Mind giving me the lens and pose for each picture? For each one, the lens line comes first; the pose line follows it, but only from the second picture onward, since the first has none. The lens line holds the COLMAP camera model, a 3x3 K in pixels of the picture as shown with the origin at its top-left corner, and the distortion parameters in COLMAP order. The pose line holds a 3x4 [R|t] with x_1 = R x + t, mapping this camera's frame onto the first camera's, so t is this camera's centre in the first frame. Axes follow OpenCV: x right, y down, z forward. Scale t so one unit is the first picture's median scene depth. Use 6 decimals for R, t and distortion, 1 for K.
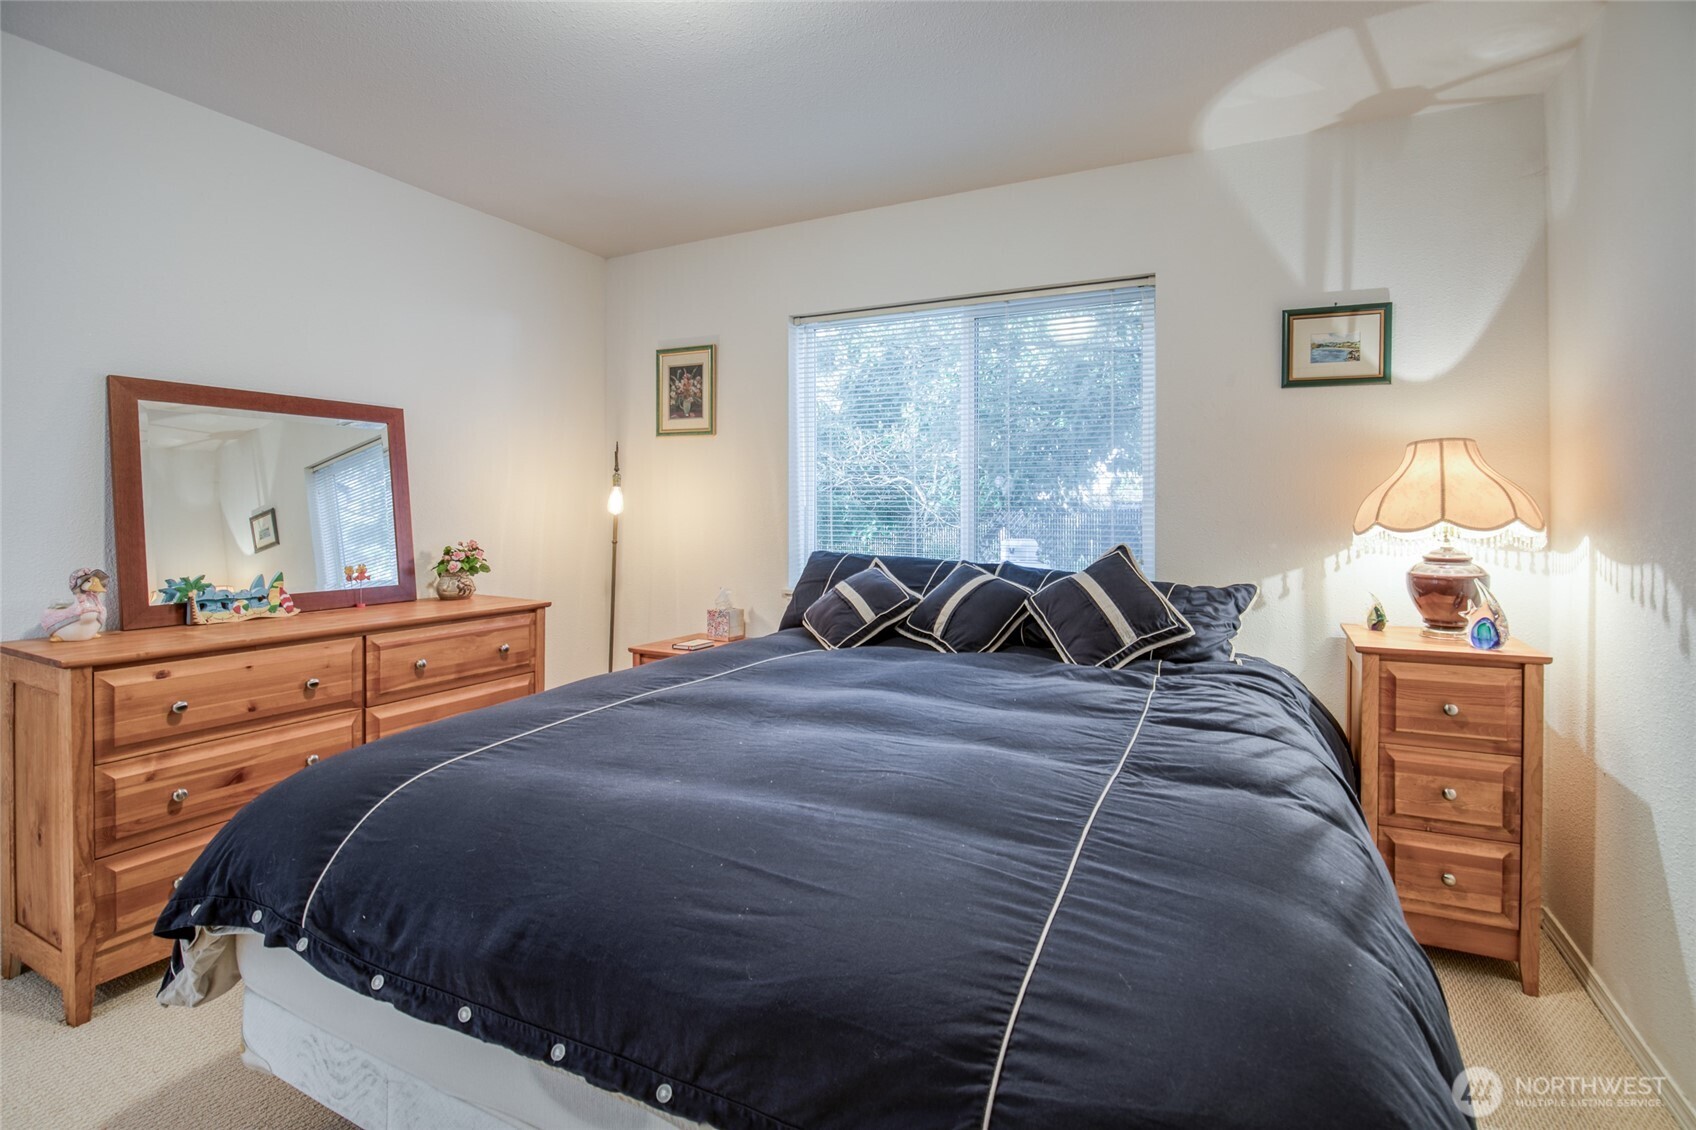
lens RADIAL K [[830.7, 0, 848.4], [0, 830.7, 514.7], [0, 0, 1]] dist [-0.029583, -0.000118]
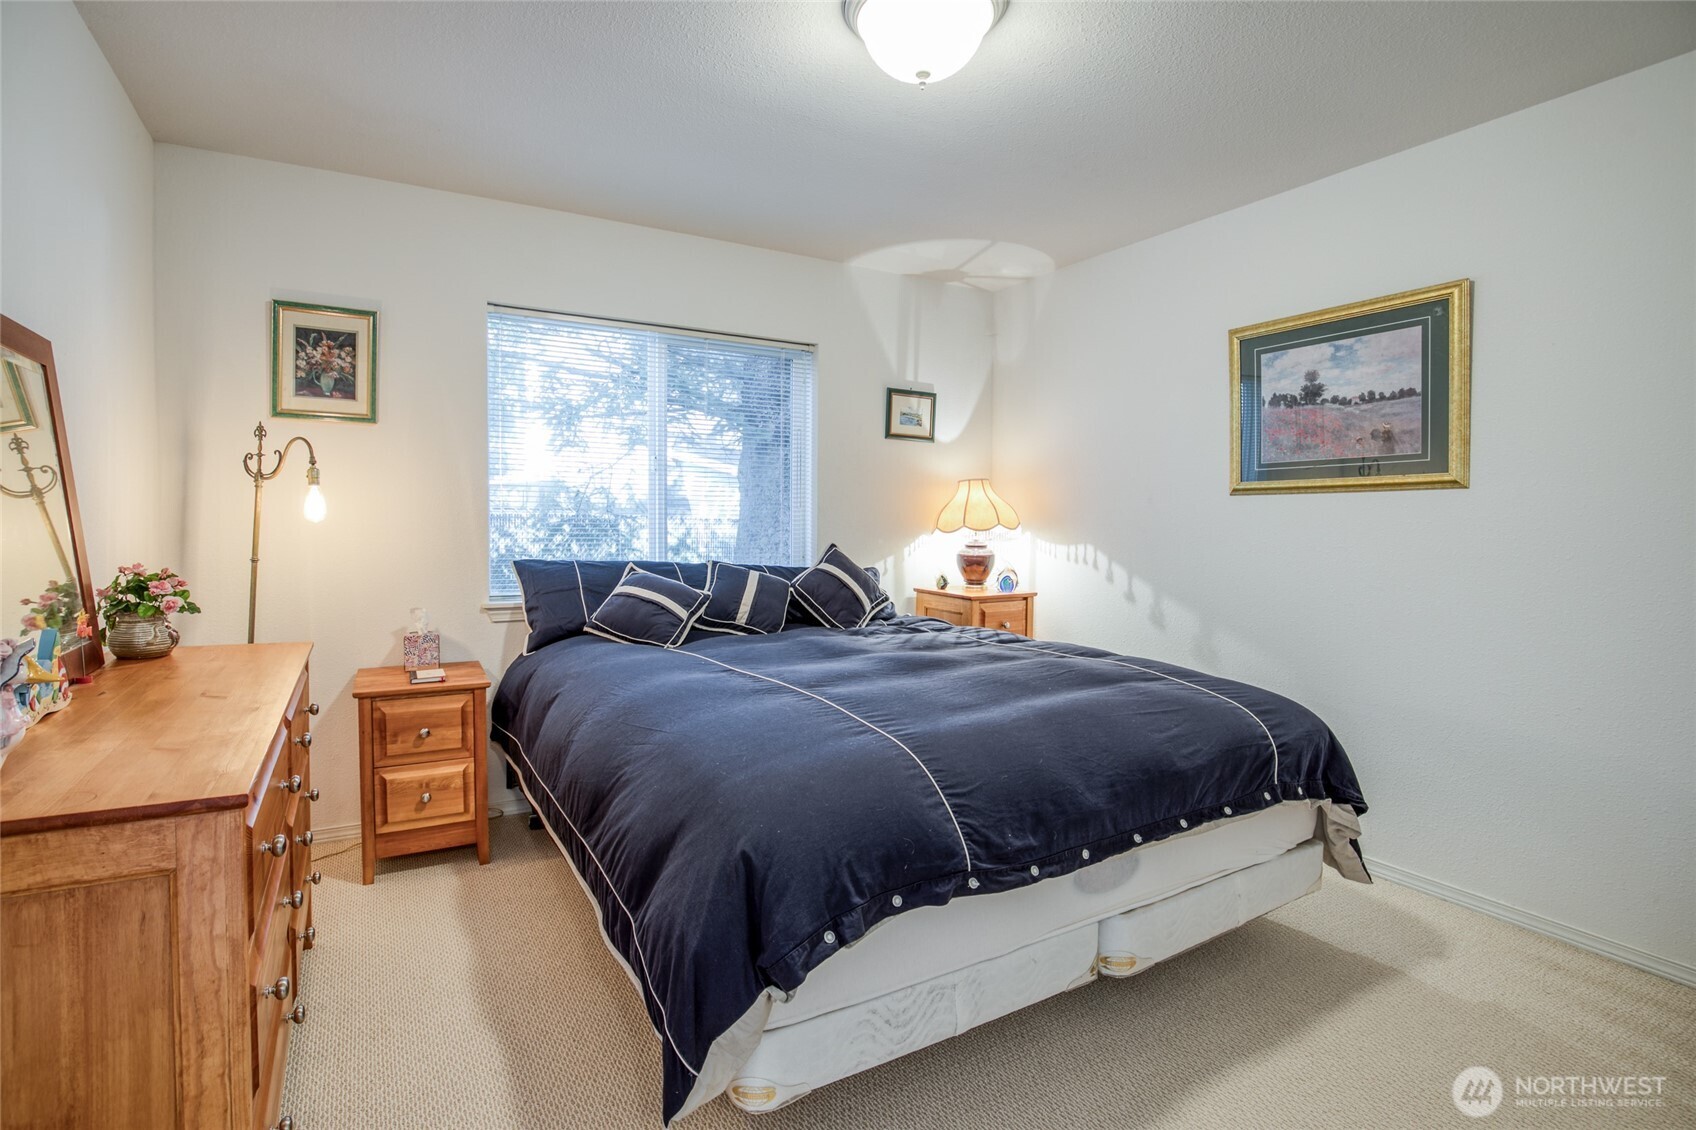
lens RADIAL K [[797.1, 0, 854.8], [0, 797.1, 559.0], [0, 0, 1]] dist [-0.031460, 0.006490]
pose [[0.534170, -0.042759, 0.844295, -0.778116], [-0.001193, 0.998681, 0.051333, -0.005475], [-0.845376, -0.028428, 0.533414, 0.254402]]
